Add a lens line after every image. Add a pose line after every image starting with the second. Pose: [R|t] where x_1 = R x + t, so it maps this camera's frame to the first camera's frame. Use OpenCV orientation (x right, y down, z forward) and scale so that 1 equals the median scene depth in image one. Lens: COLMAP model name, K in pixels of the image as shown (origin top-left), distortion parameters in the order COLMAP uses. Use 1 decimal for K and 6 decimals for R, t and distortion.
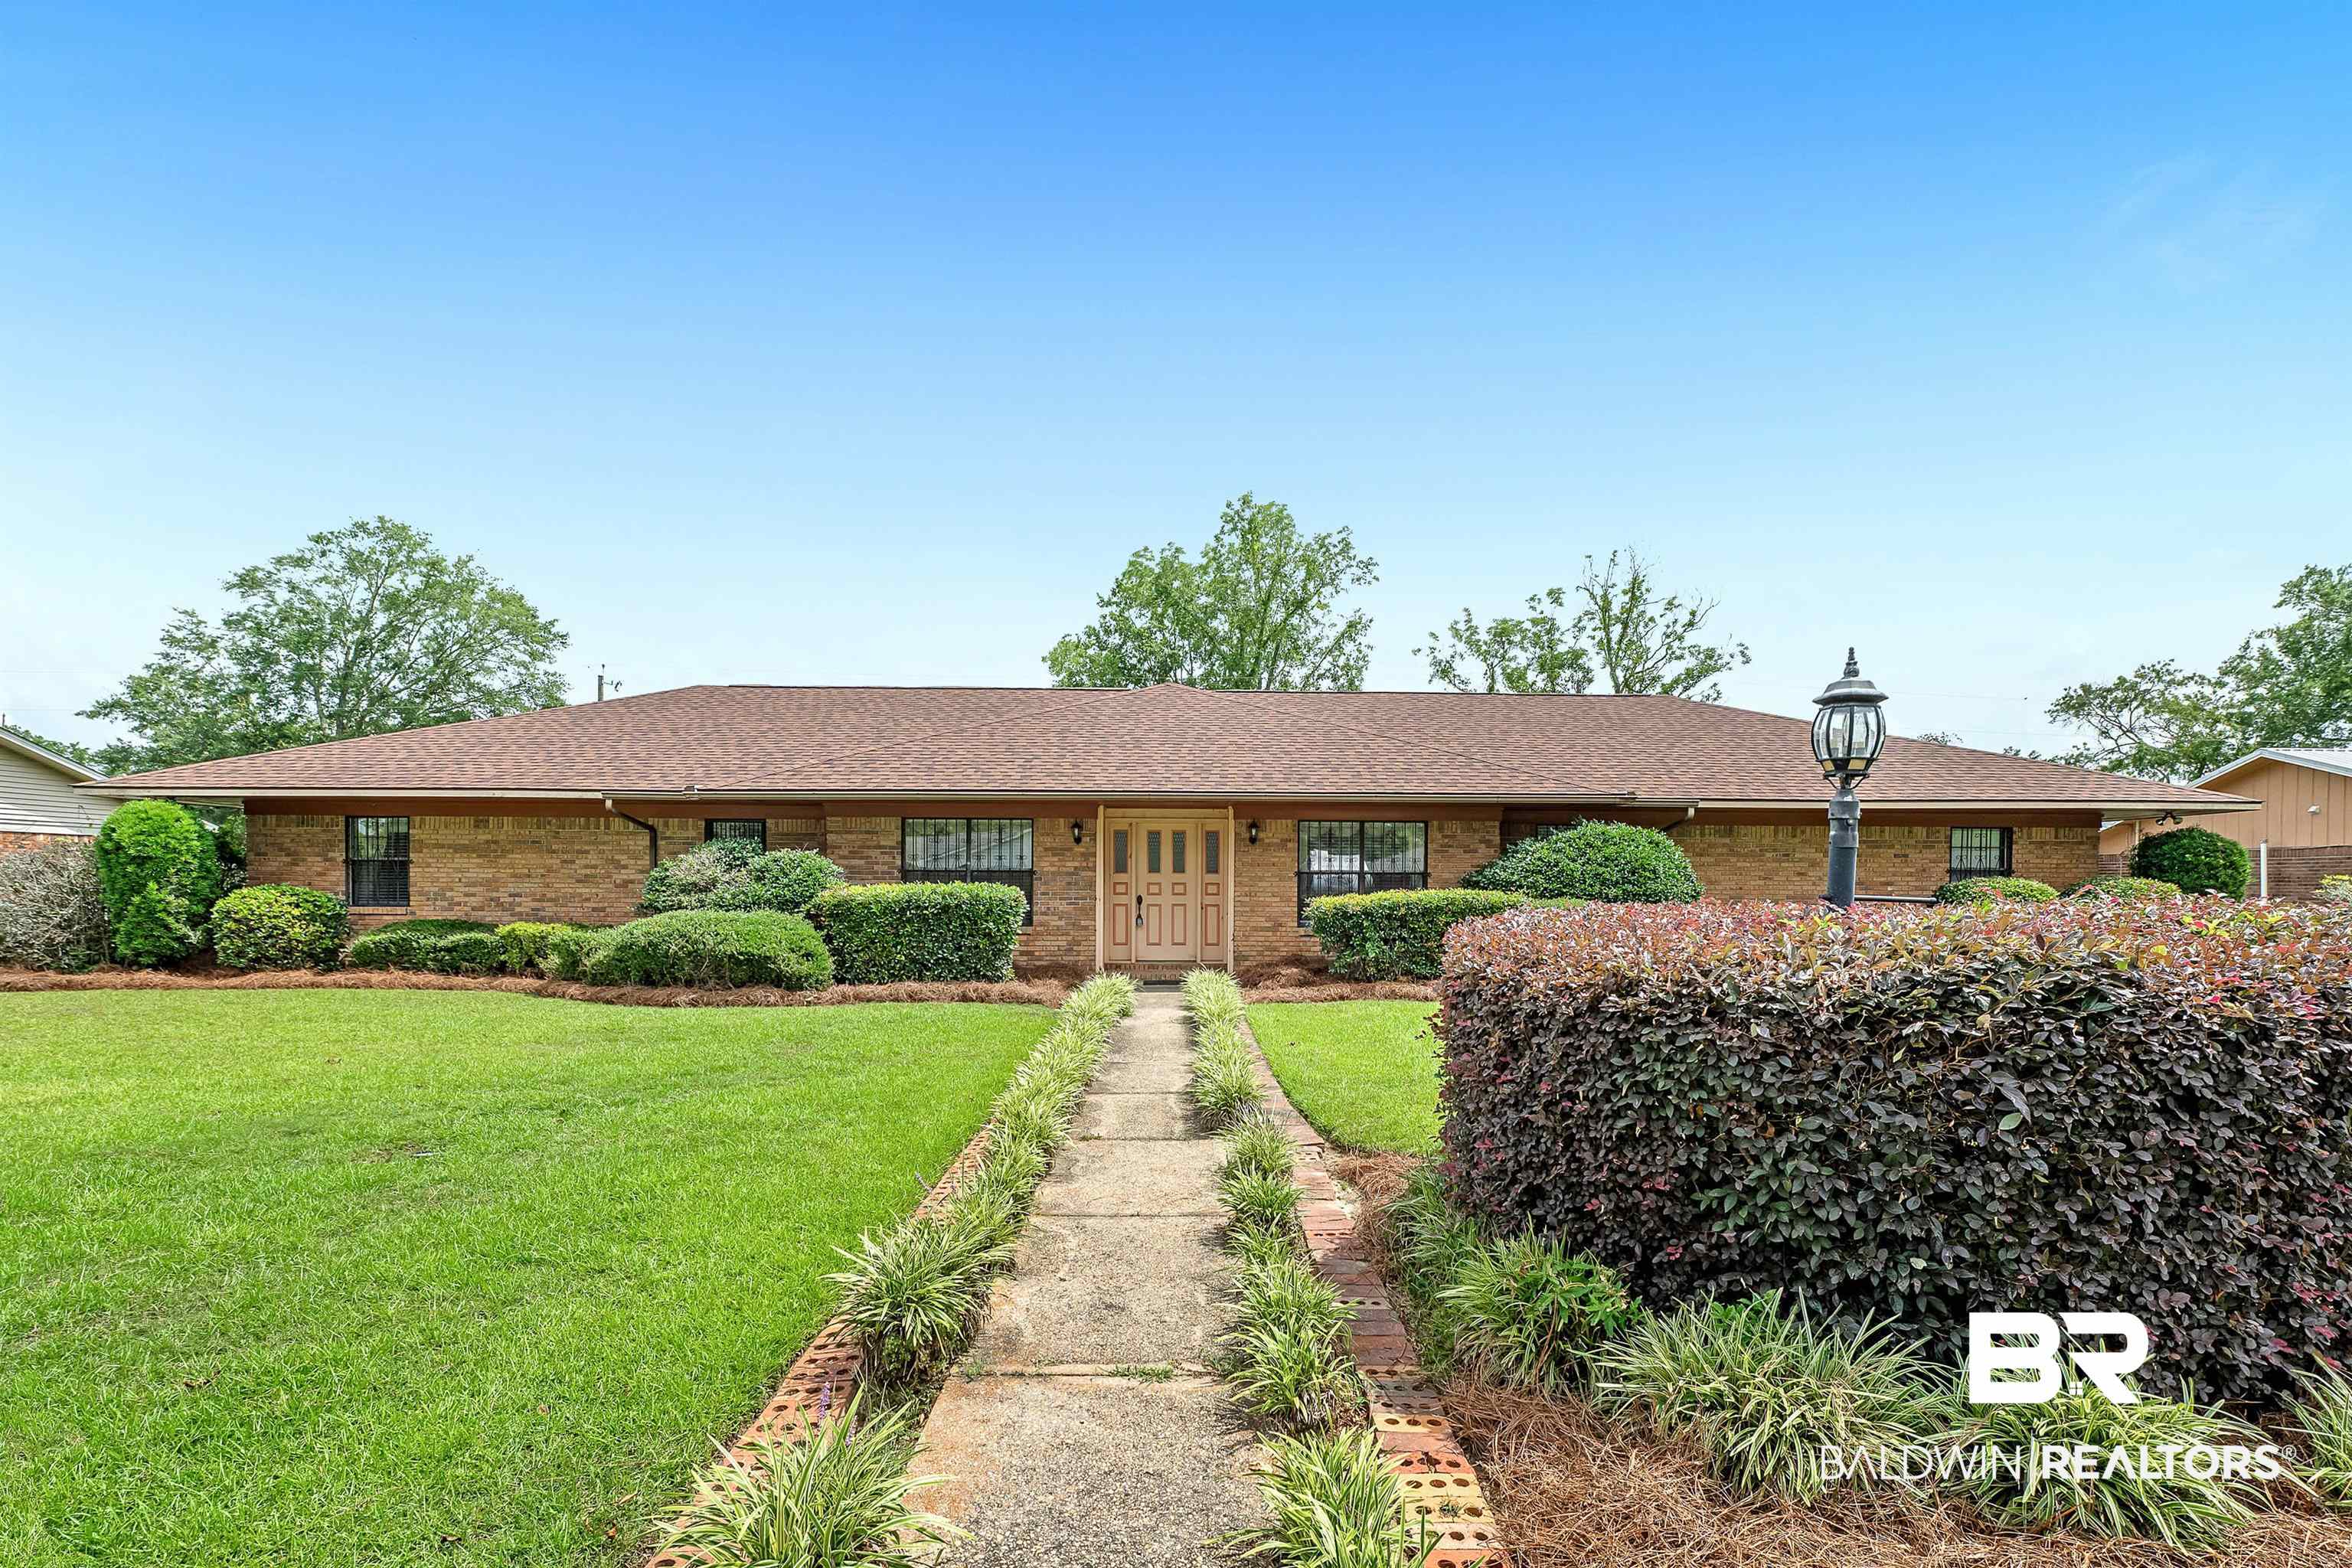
lens RADIAL K [[1031.5, 0, 1174.7], [0, 1031.5, 857.6], [0, 0, 1]] dist [-0.000023, 0.000066]
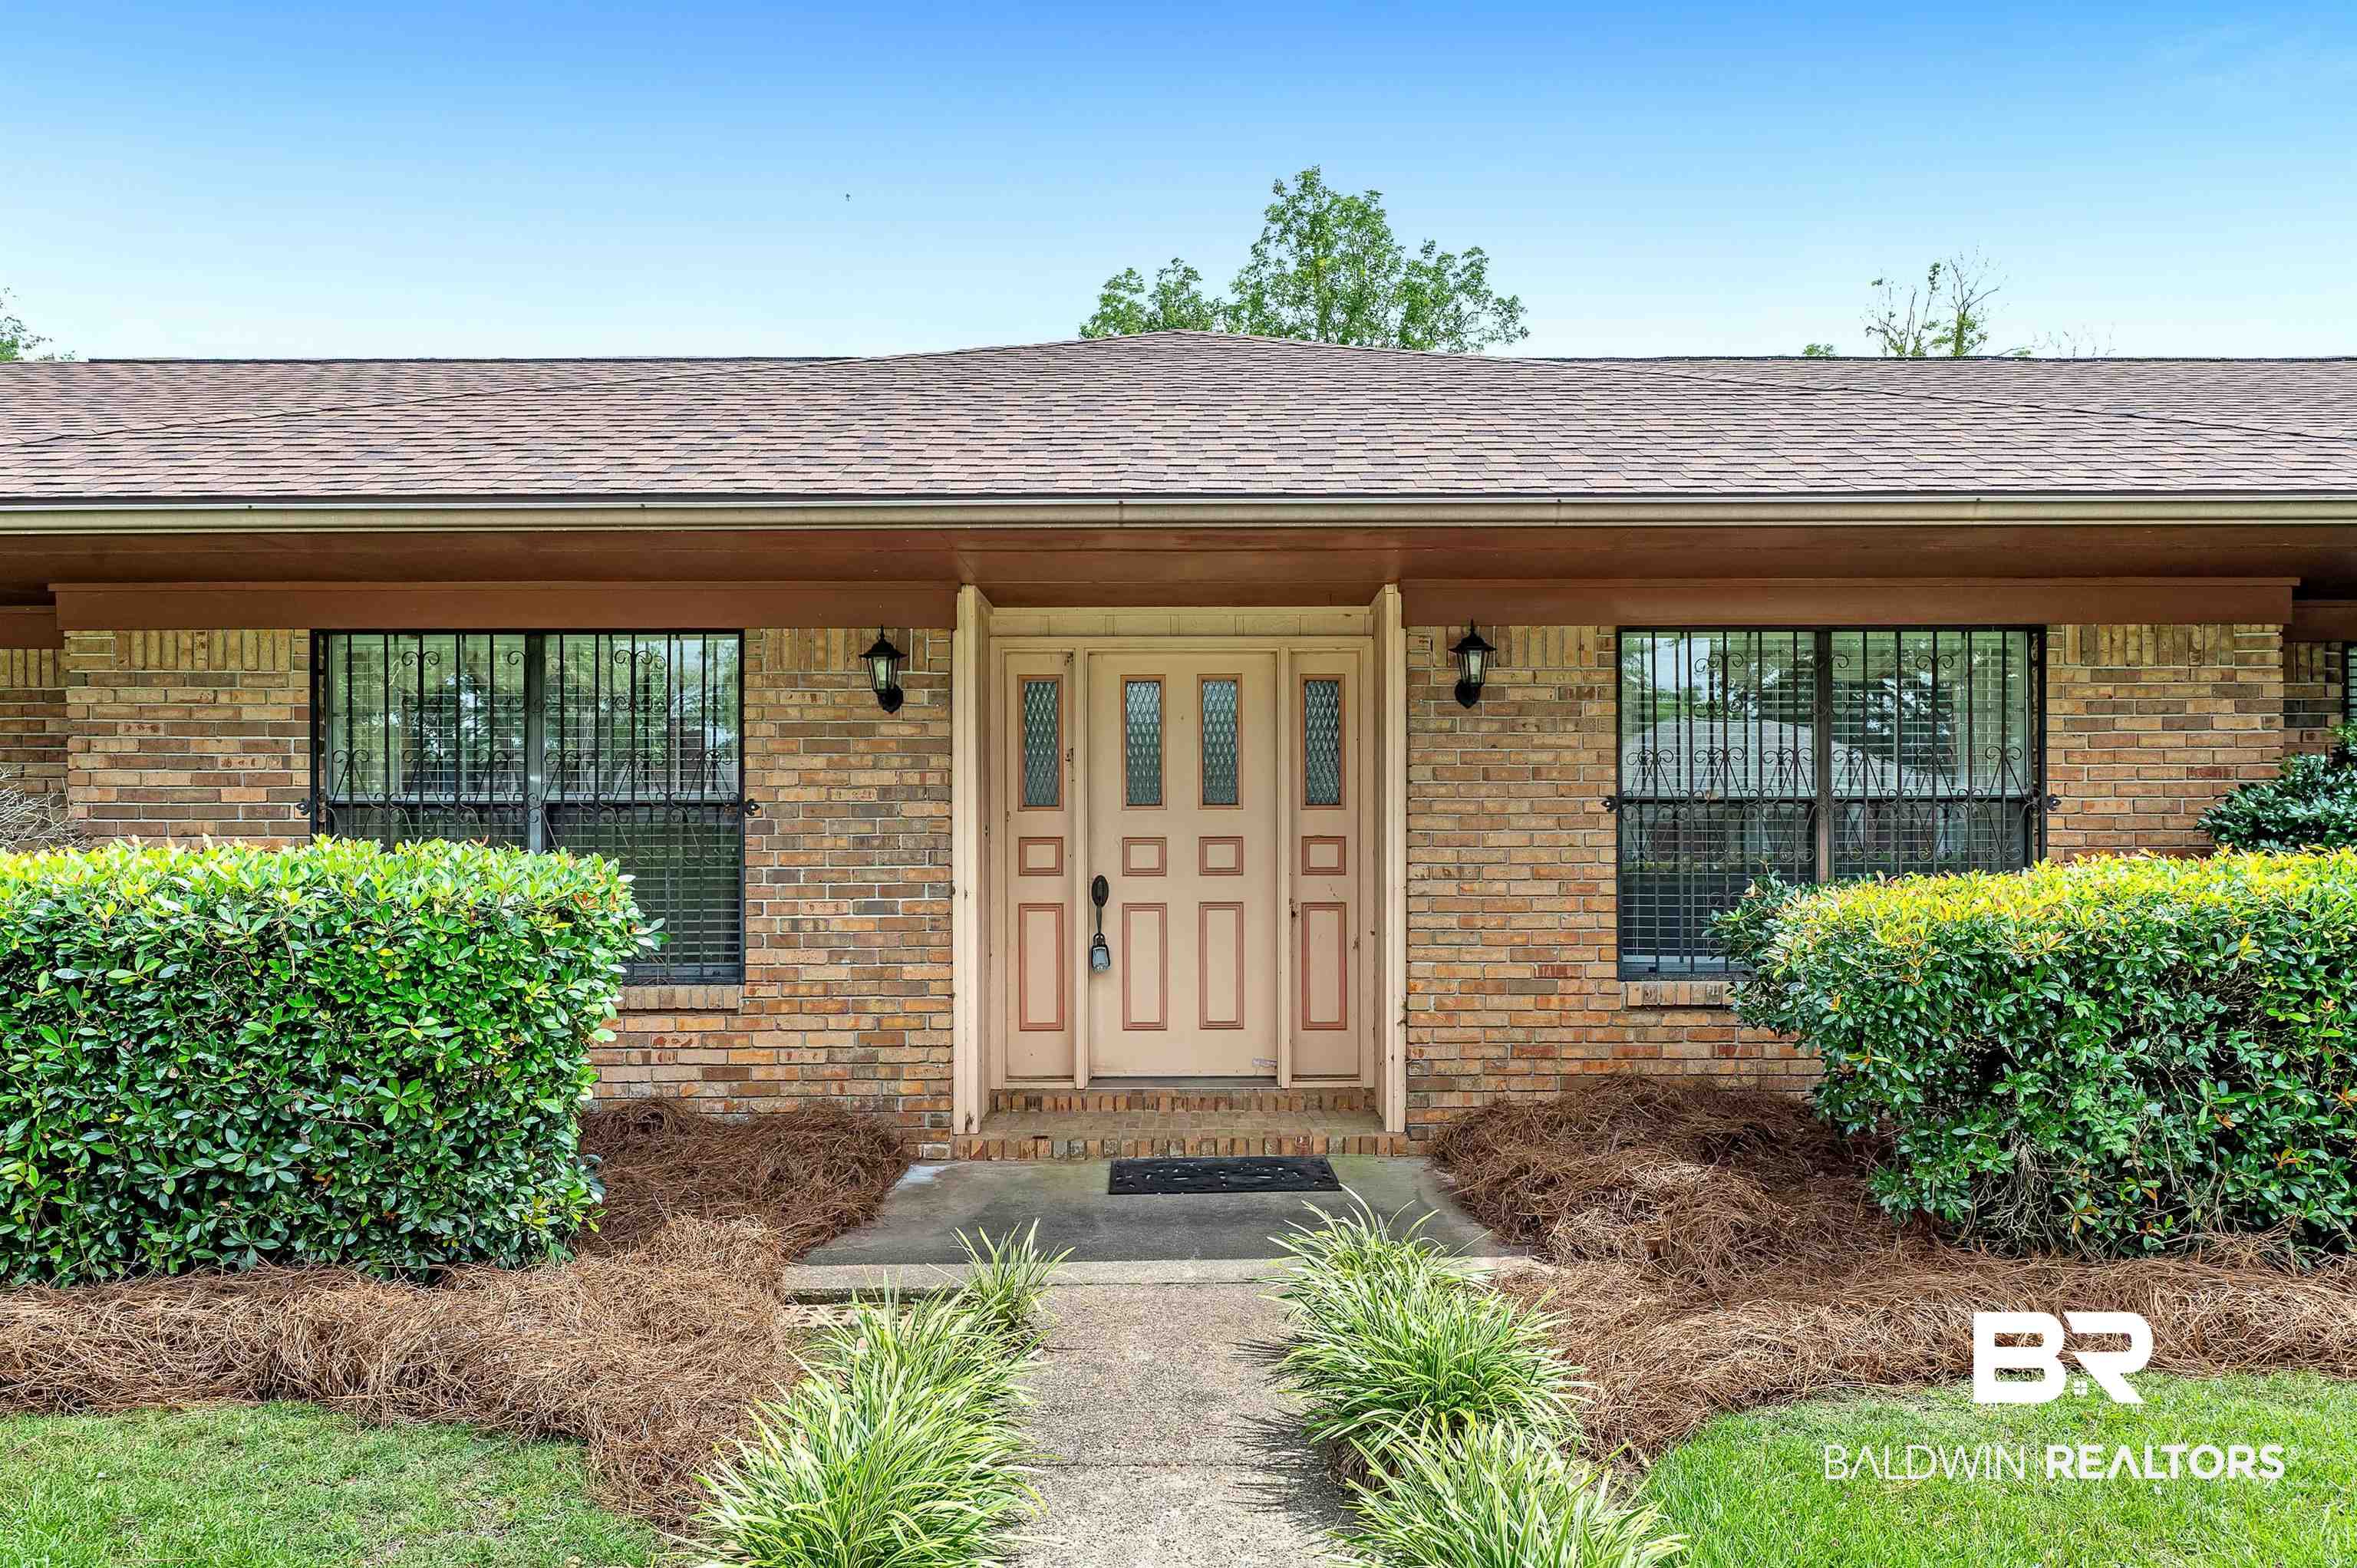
lens RADIAL K [[1514.1, 0, 1168.7], [0, 1514.1, 840.2], [0, 0, 1]] dist [0.003904, 0.000707]
pose [[0.999888, -0.008855, -0.012061, -0.006594], [0.009142, 0.999671, 0.023953, 0.014252], [0.011845, -0.024061, 0.999640, 0.535385]]
